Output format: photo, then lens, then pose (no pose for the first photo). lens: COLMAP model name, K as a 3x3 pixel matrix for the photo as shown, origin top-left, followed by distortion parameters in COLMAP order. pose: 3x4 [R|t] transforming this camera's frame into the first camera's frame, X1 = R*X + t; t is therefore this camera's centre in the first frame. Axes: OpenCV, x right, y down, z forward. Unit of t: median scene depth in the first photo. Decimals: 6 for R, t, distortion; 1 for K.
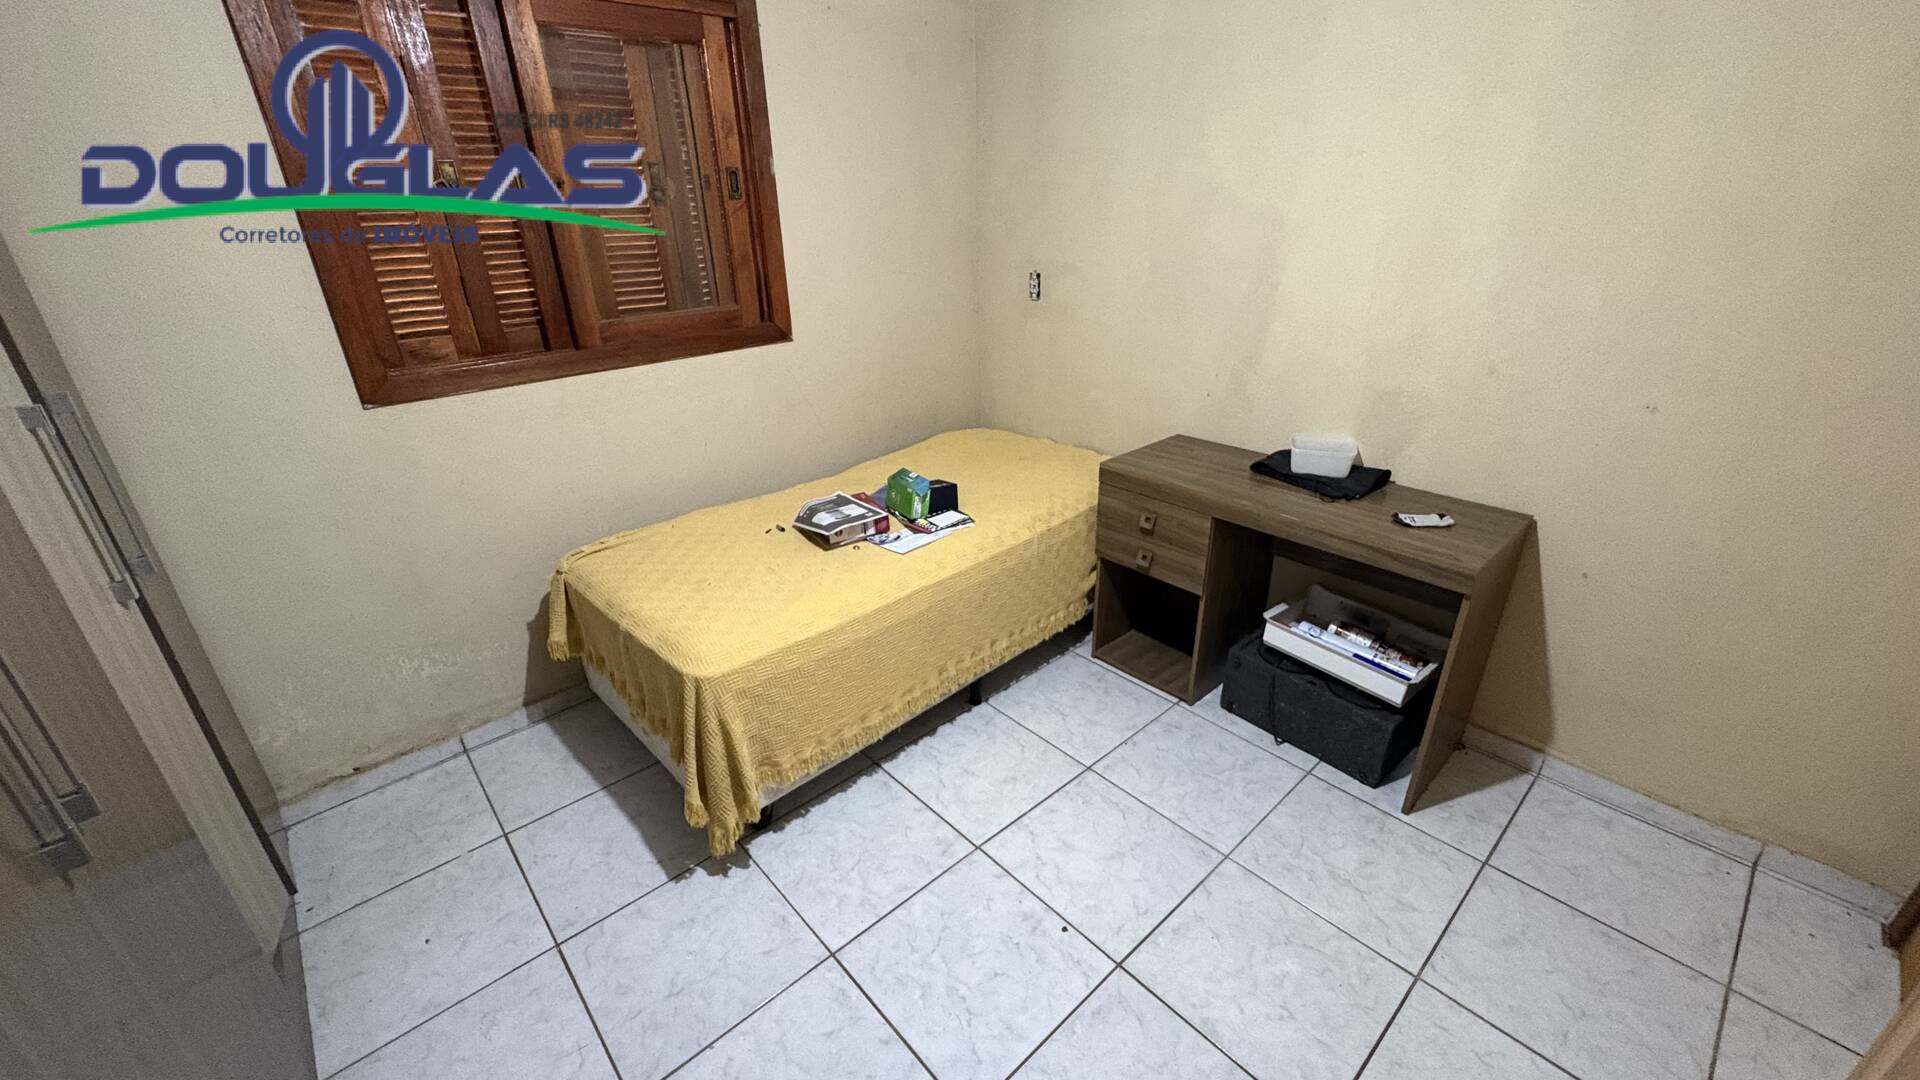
lens RADIAL K [[763.3, 0, 959.3], [0, 763.3, 535.0], [0, 0, 1]] dist [0.001002, -0.000181]
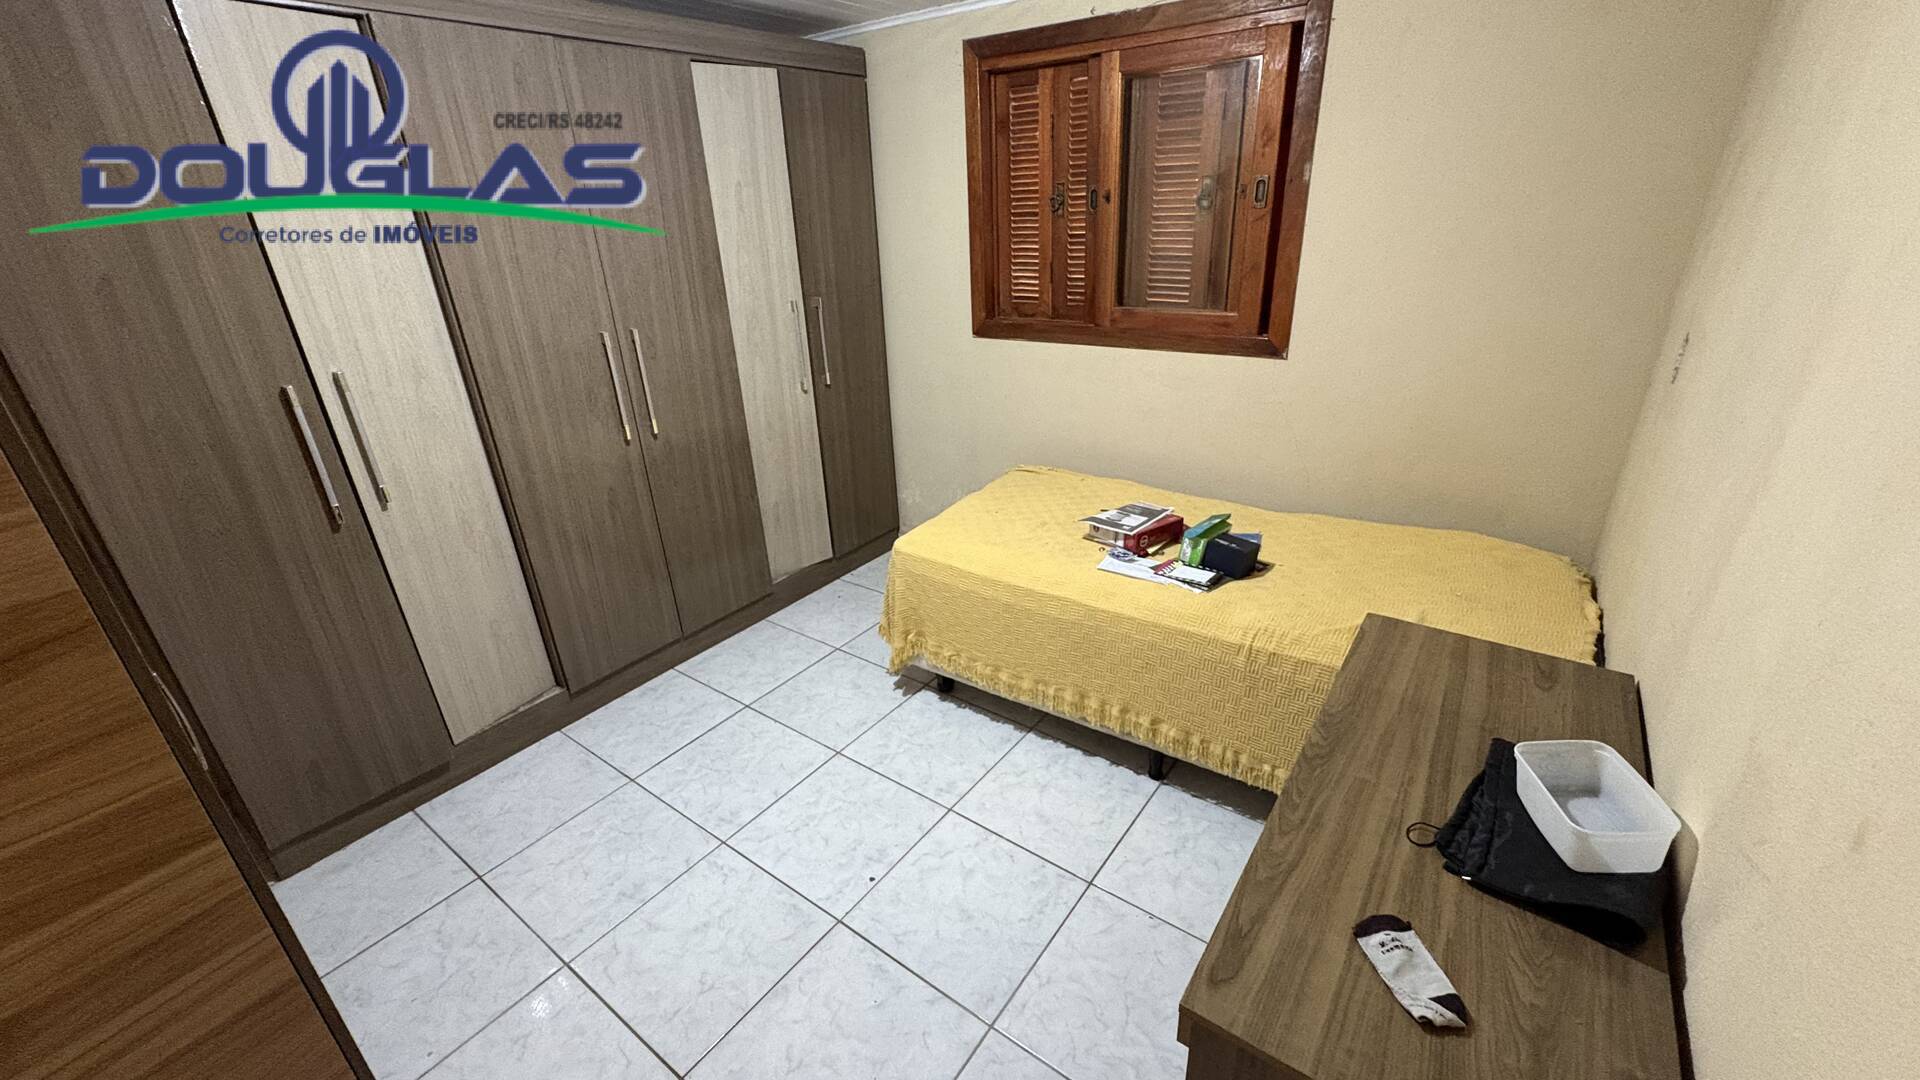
lens RADIAL K [[763.3, 0, 957.7], [0, 763.3, 531.7], [0, 0, 1]] dist [0.001002, -0.000181]
pose [[0.202907, 0.398022, -0.894655, 0.756266], [-0.369571, 0.877216, 0.306446, -0.253401], [0.906778, 0.268459, 0.325091, 0.478706]]
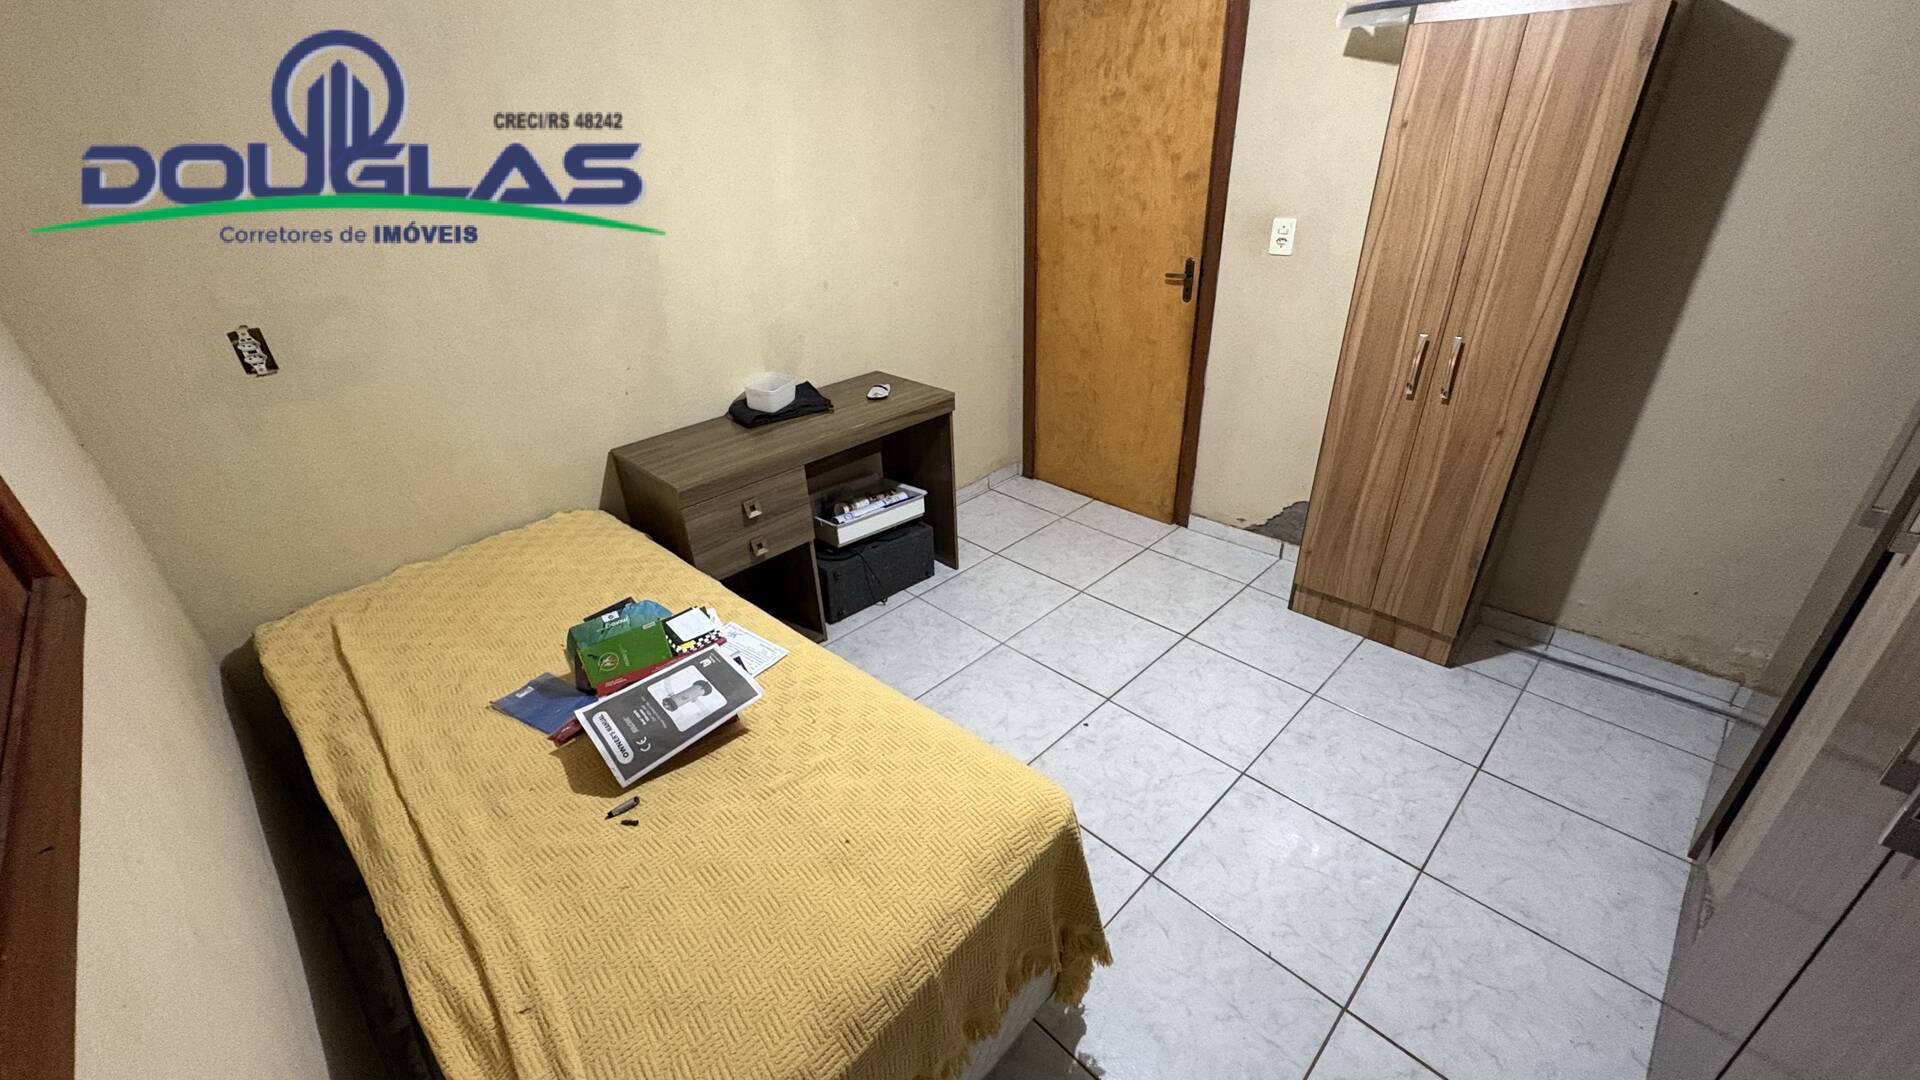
lens RADIAL K [[763.3, 0, 956.0], [0, 763.3, 534.0], [0, 0, 1]] dist [0.001002, -0.000181]
pose [[-0.036661, -0.452678, 0.890920, -0.676732], [0.449361, 0.788836, 0.419300, -0.300616], [-0.892598, 0.415716, 0.174497, 0.654457]]
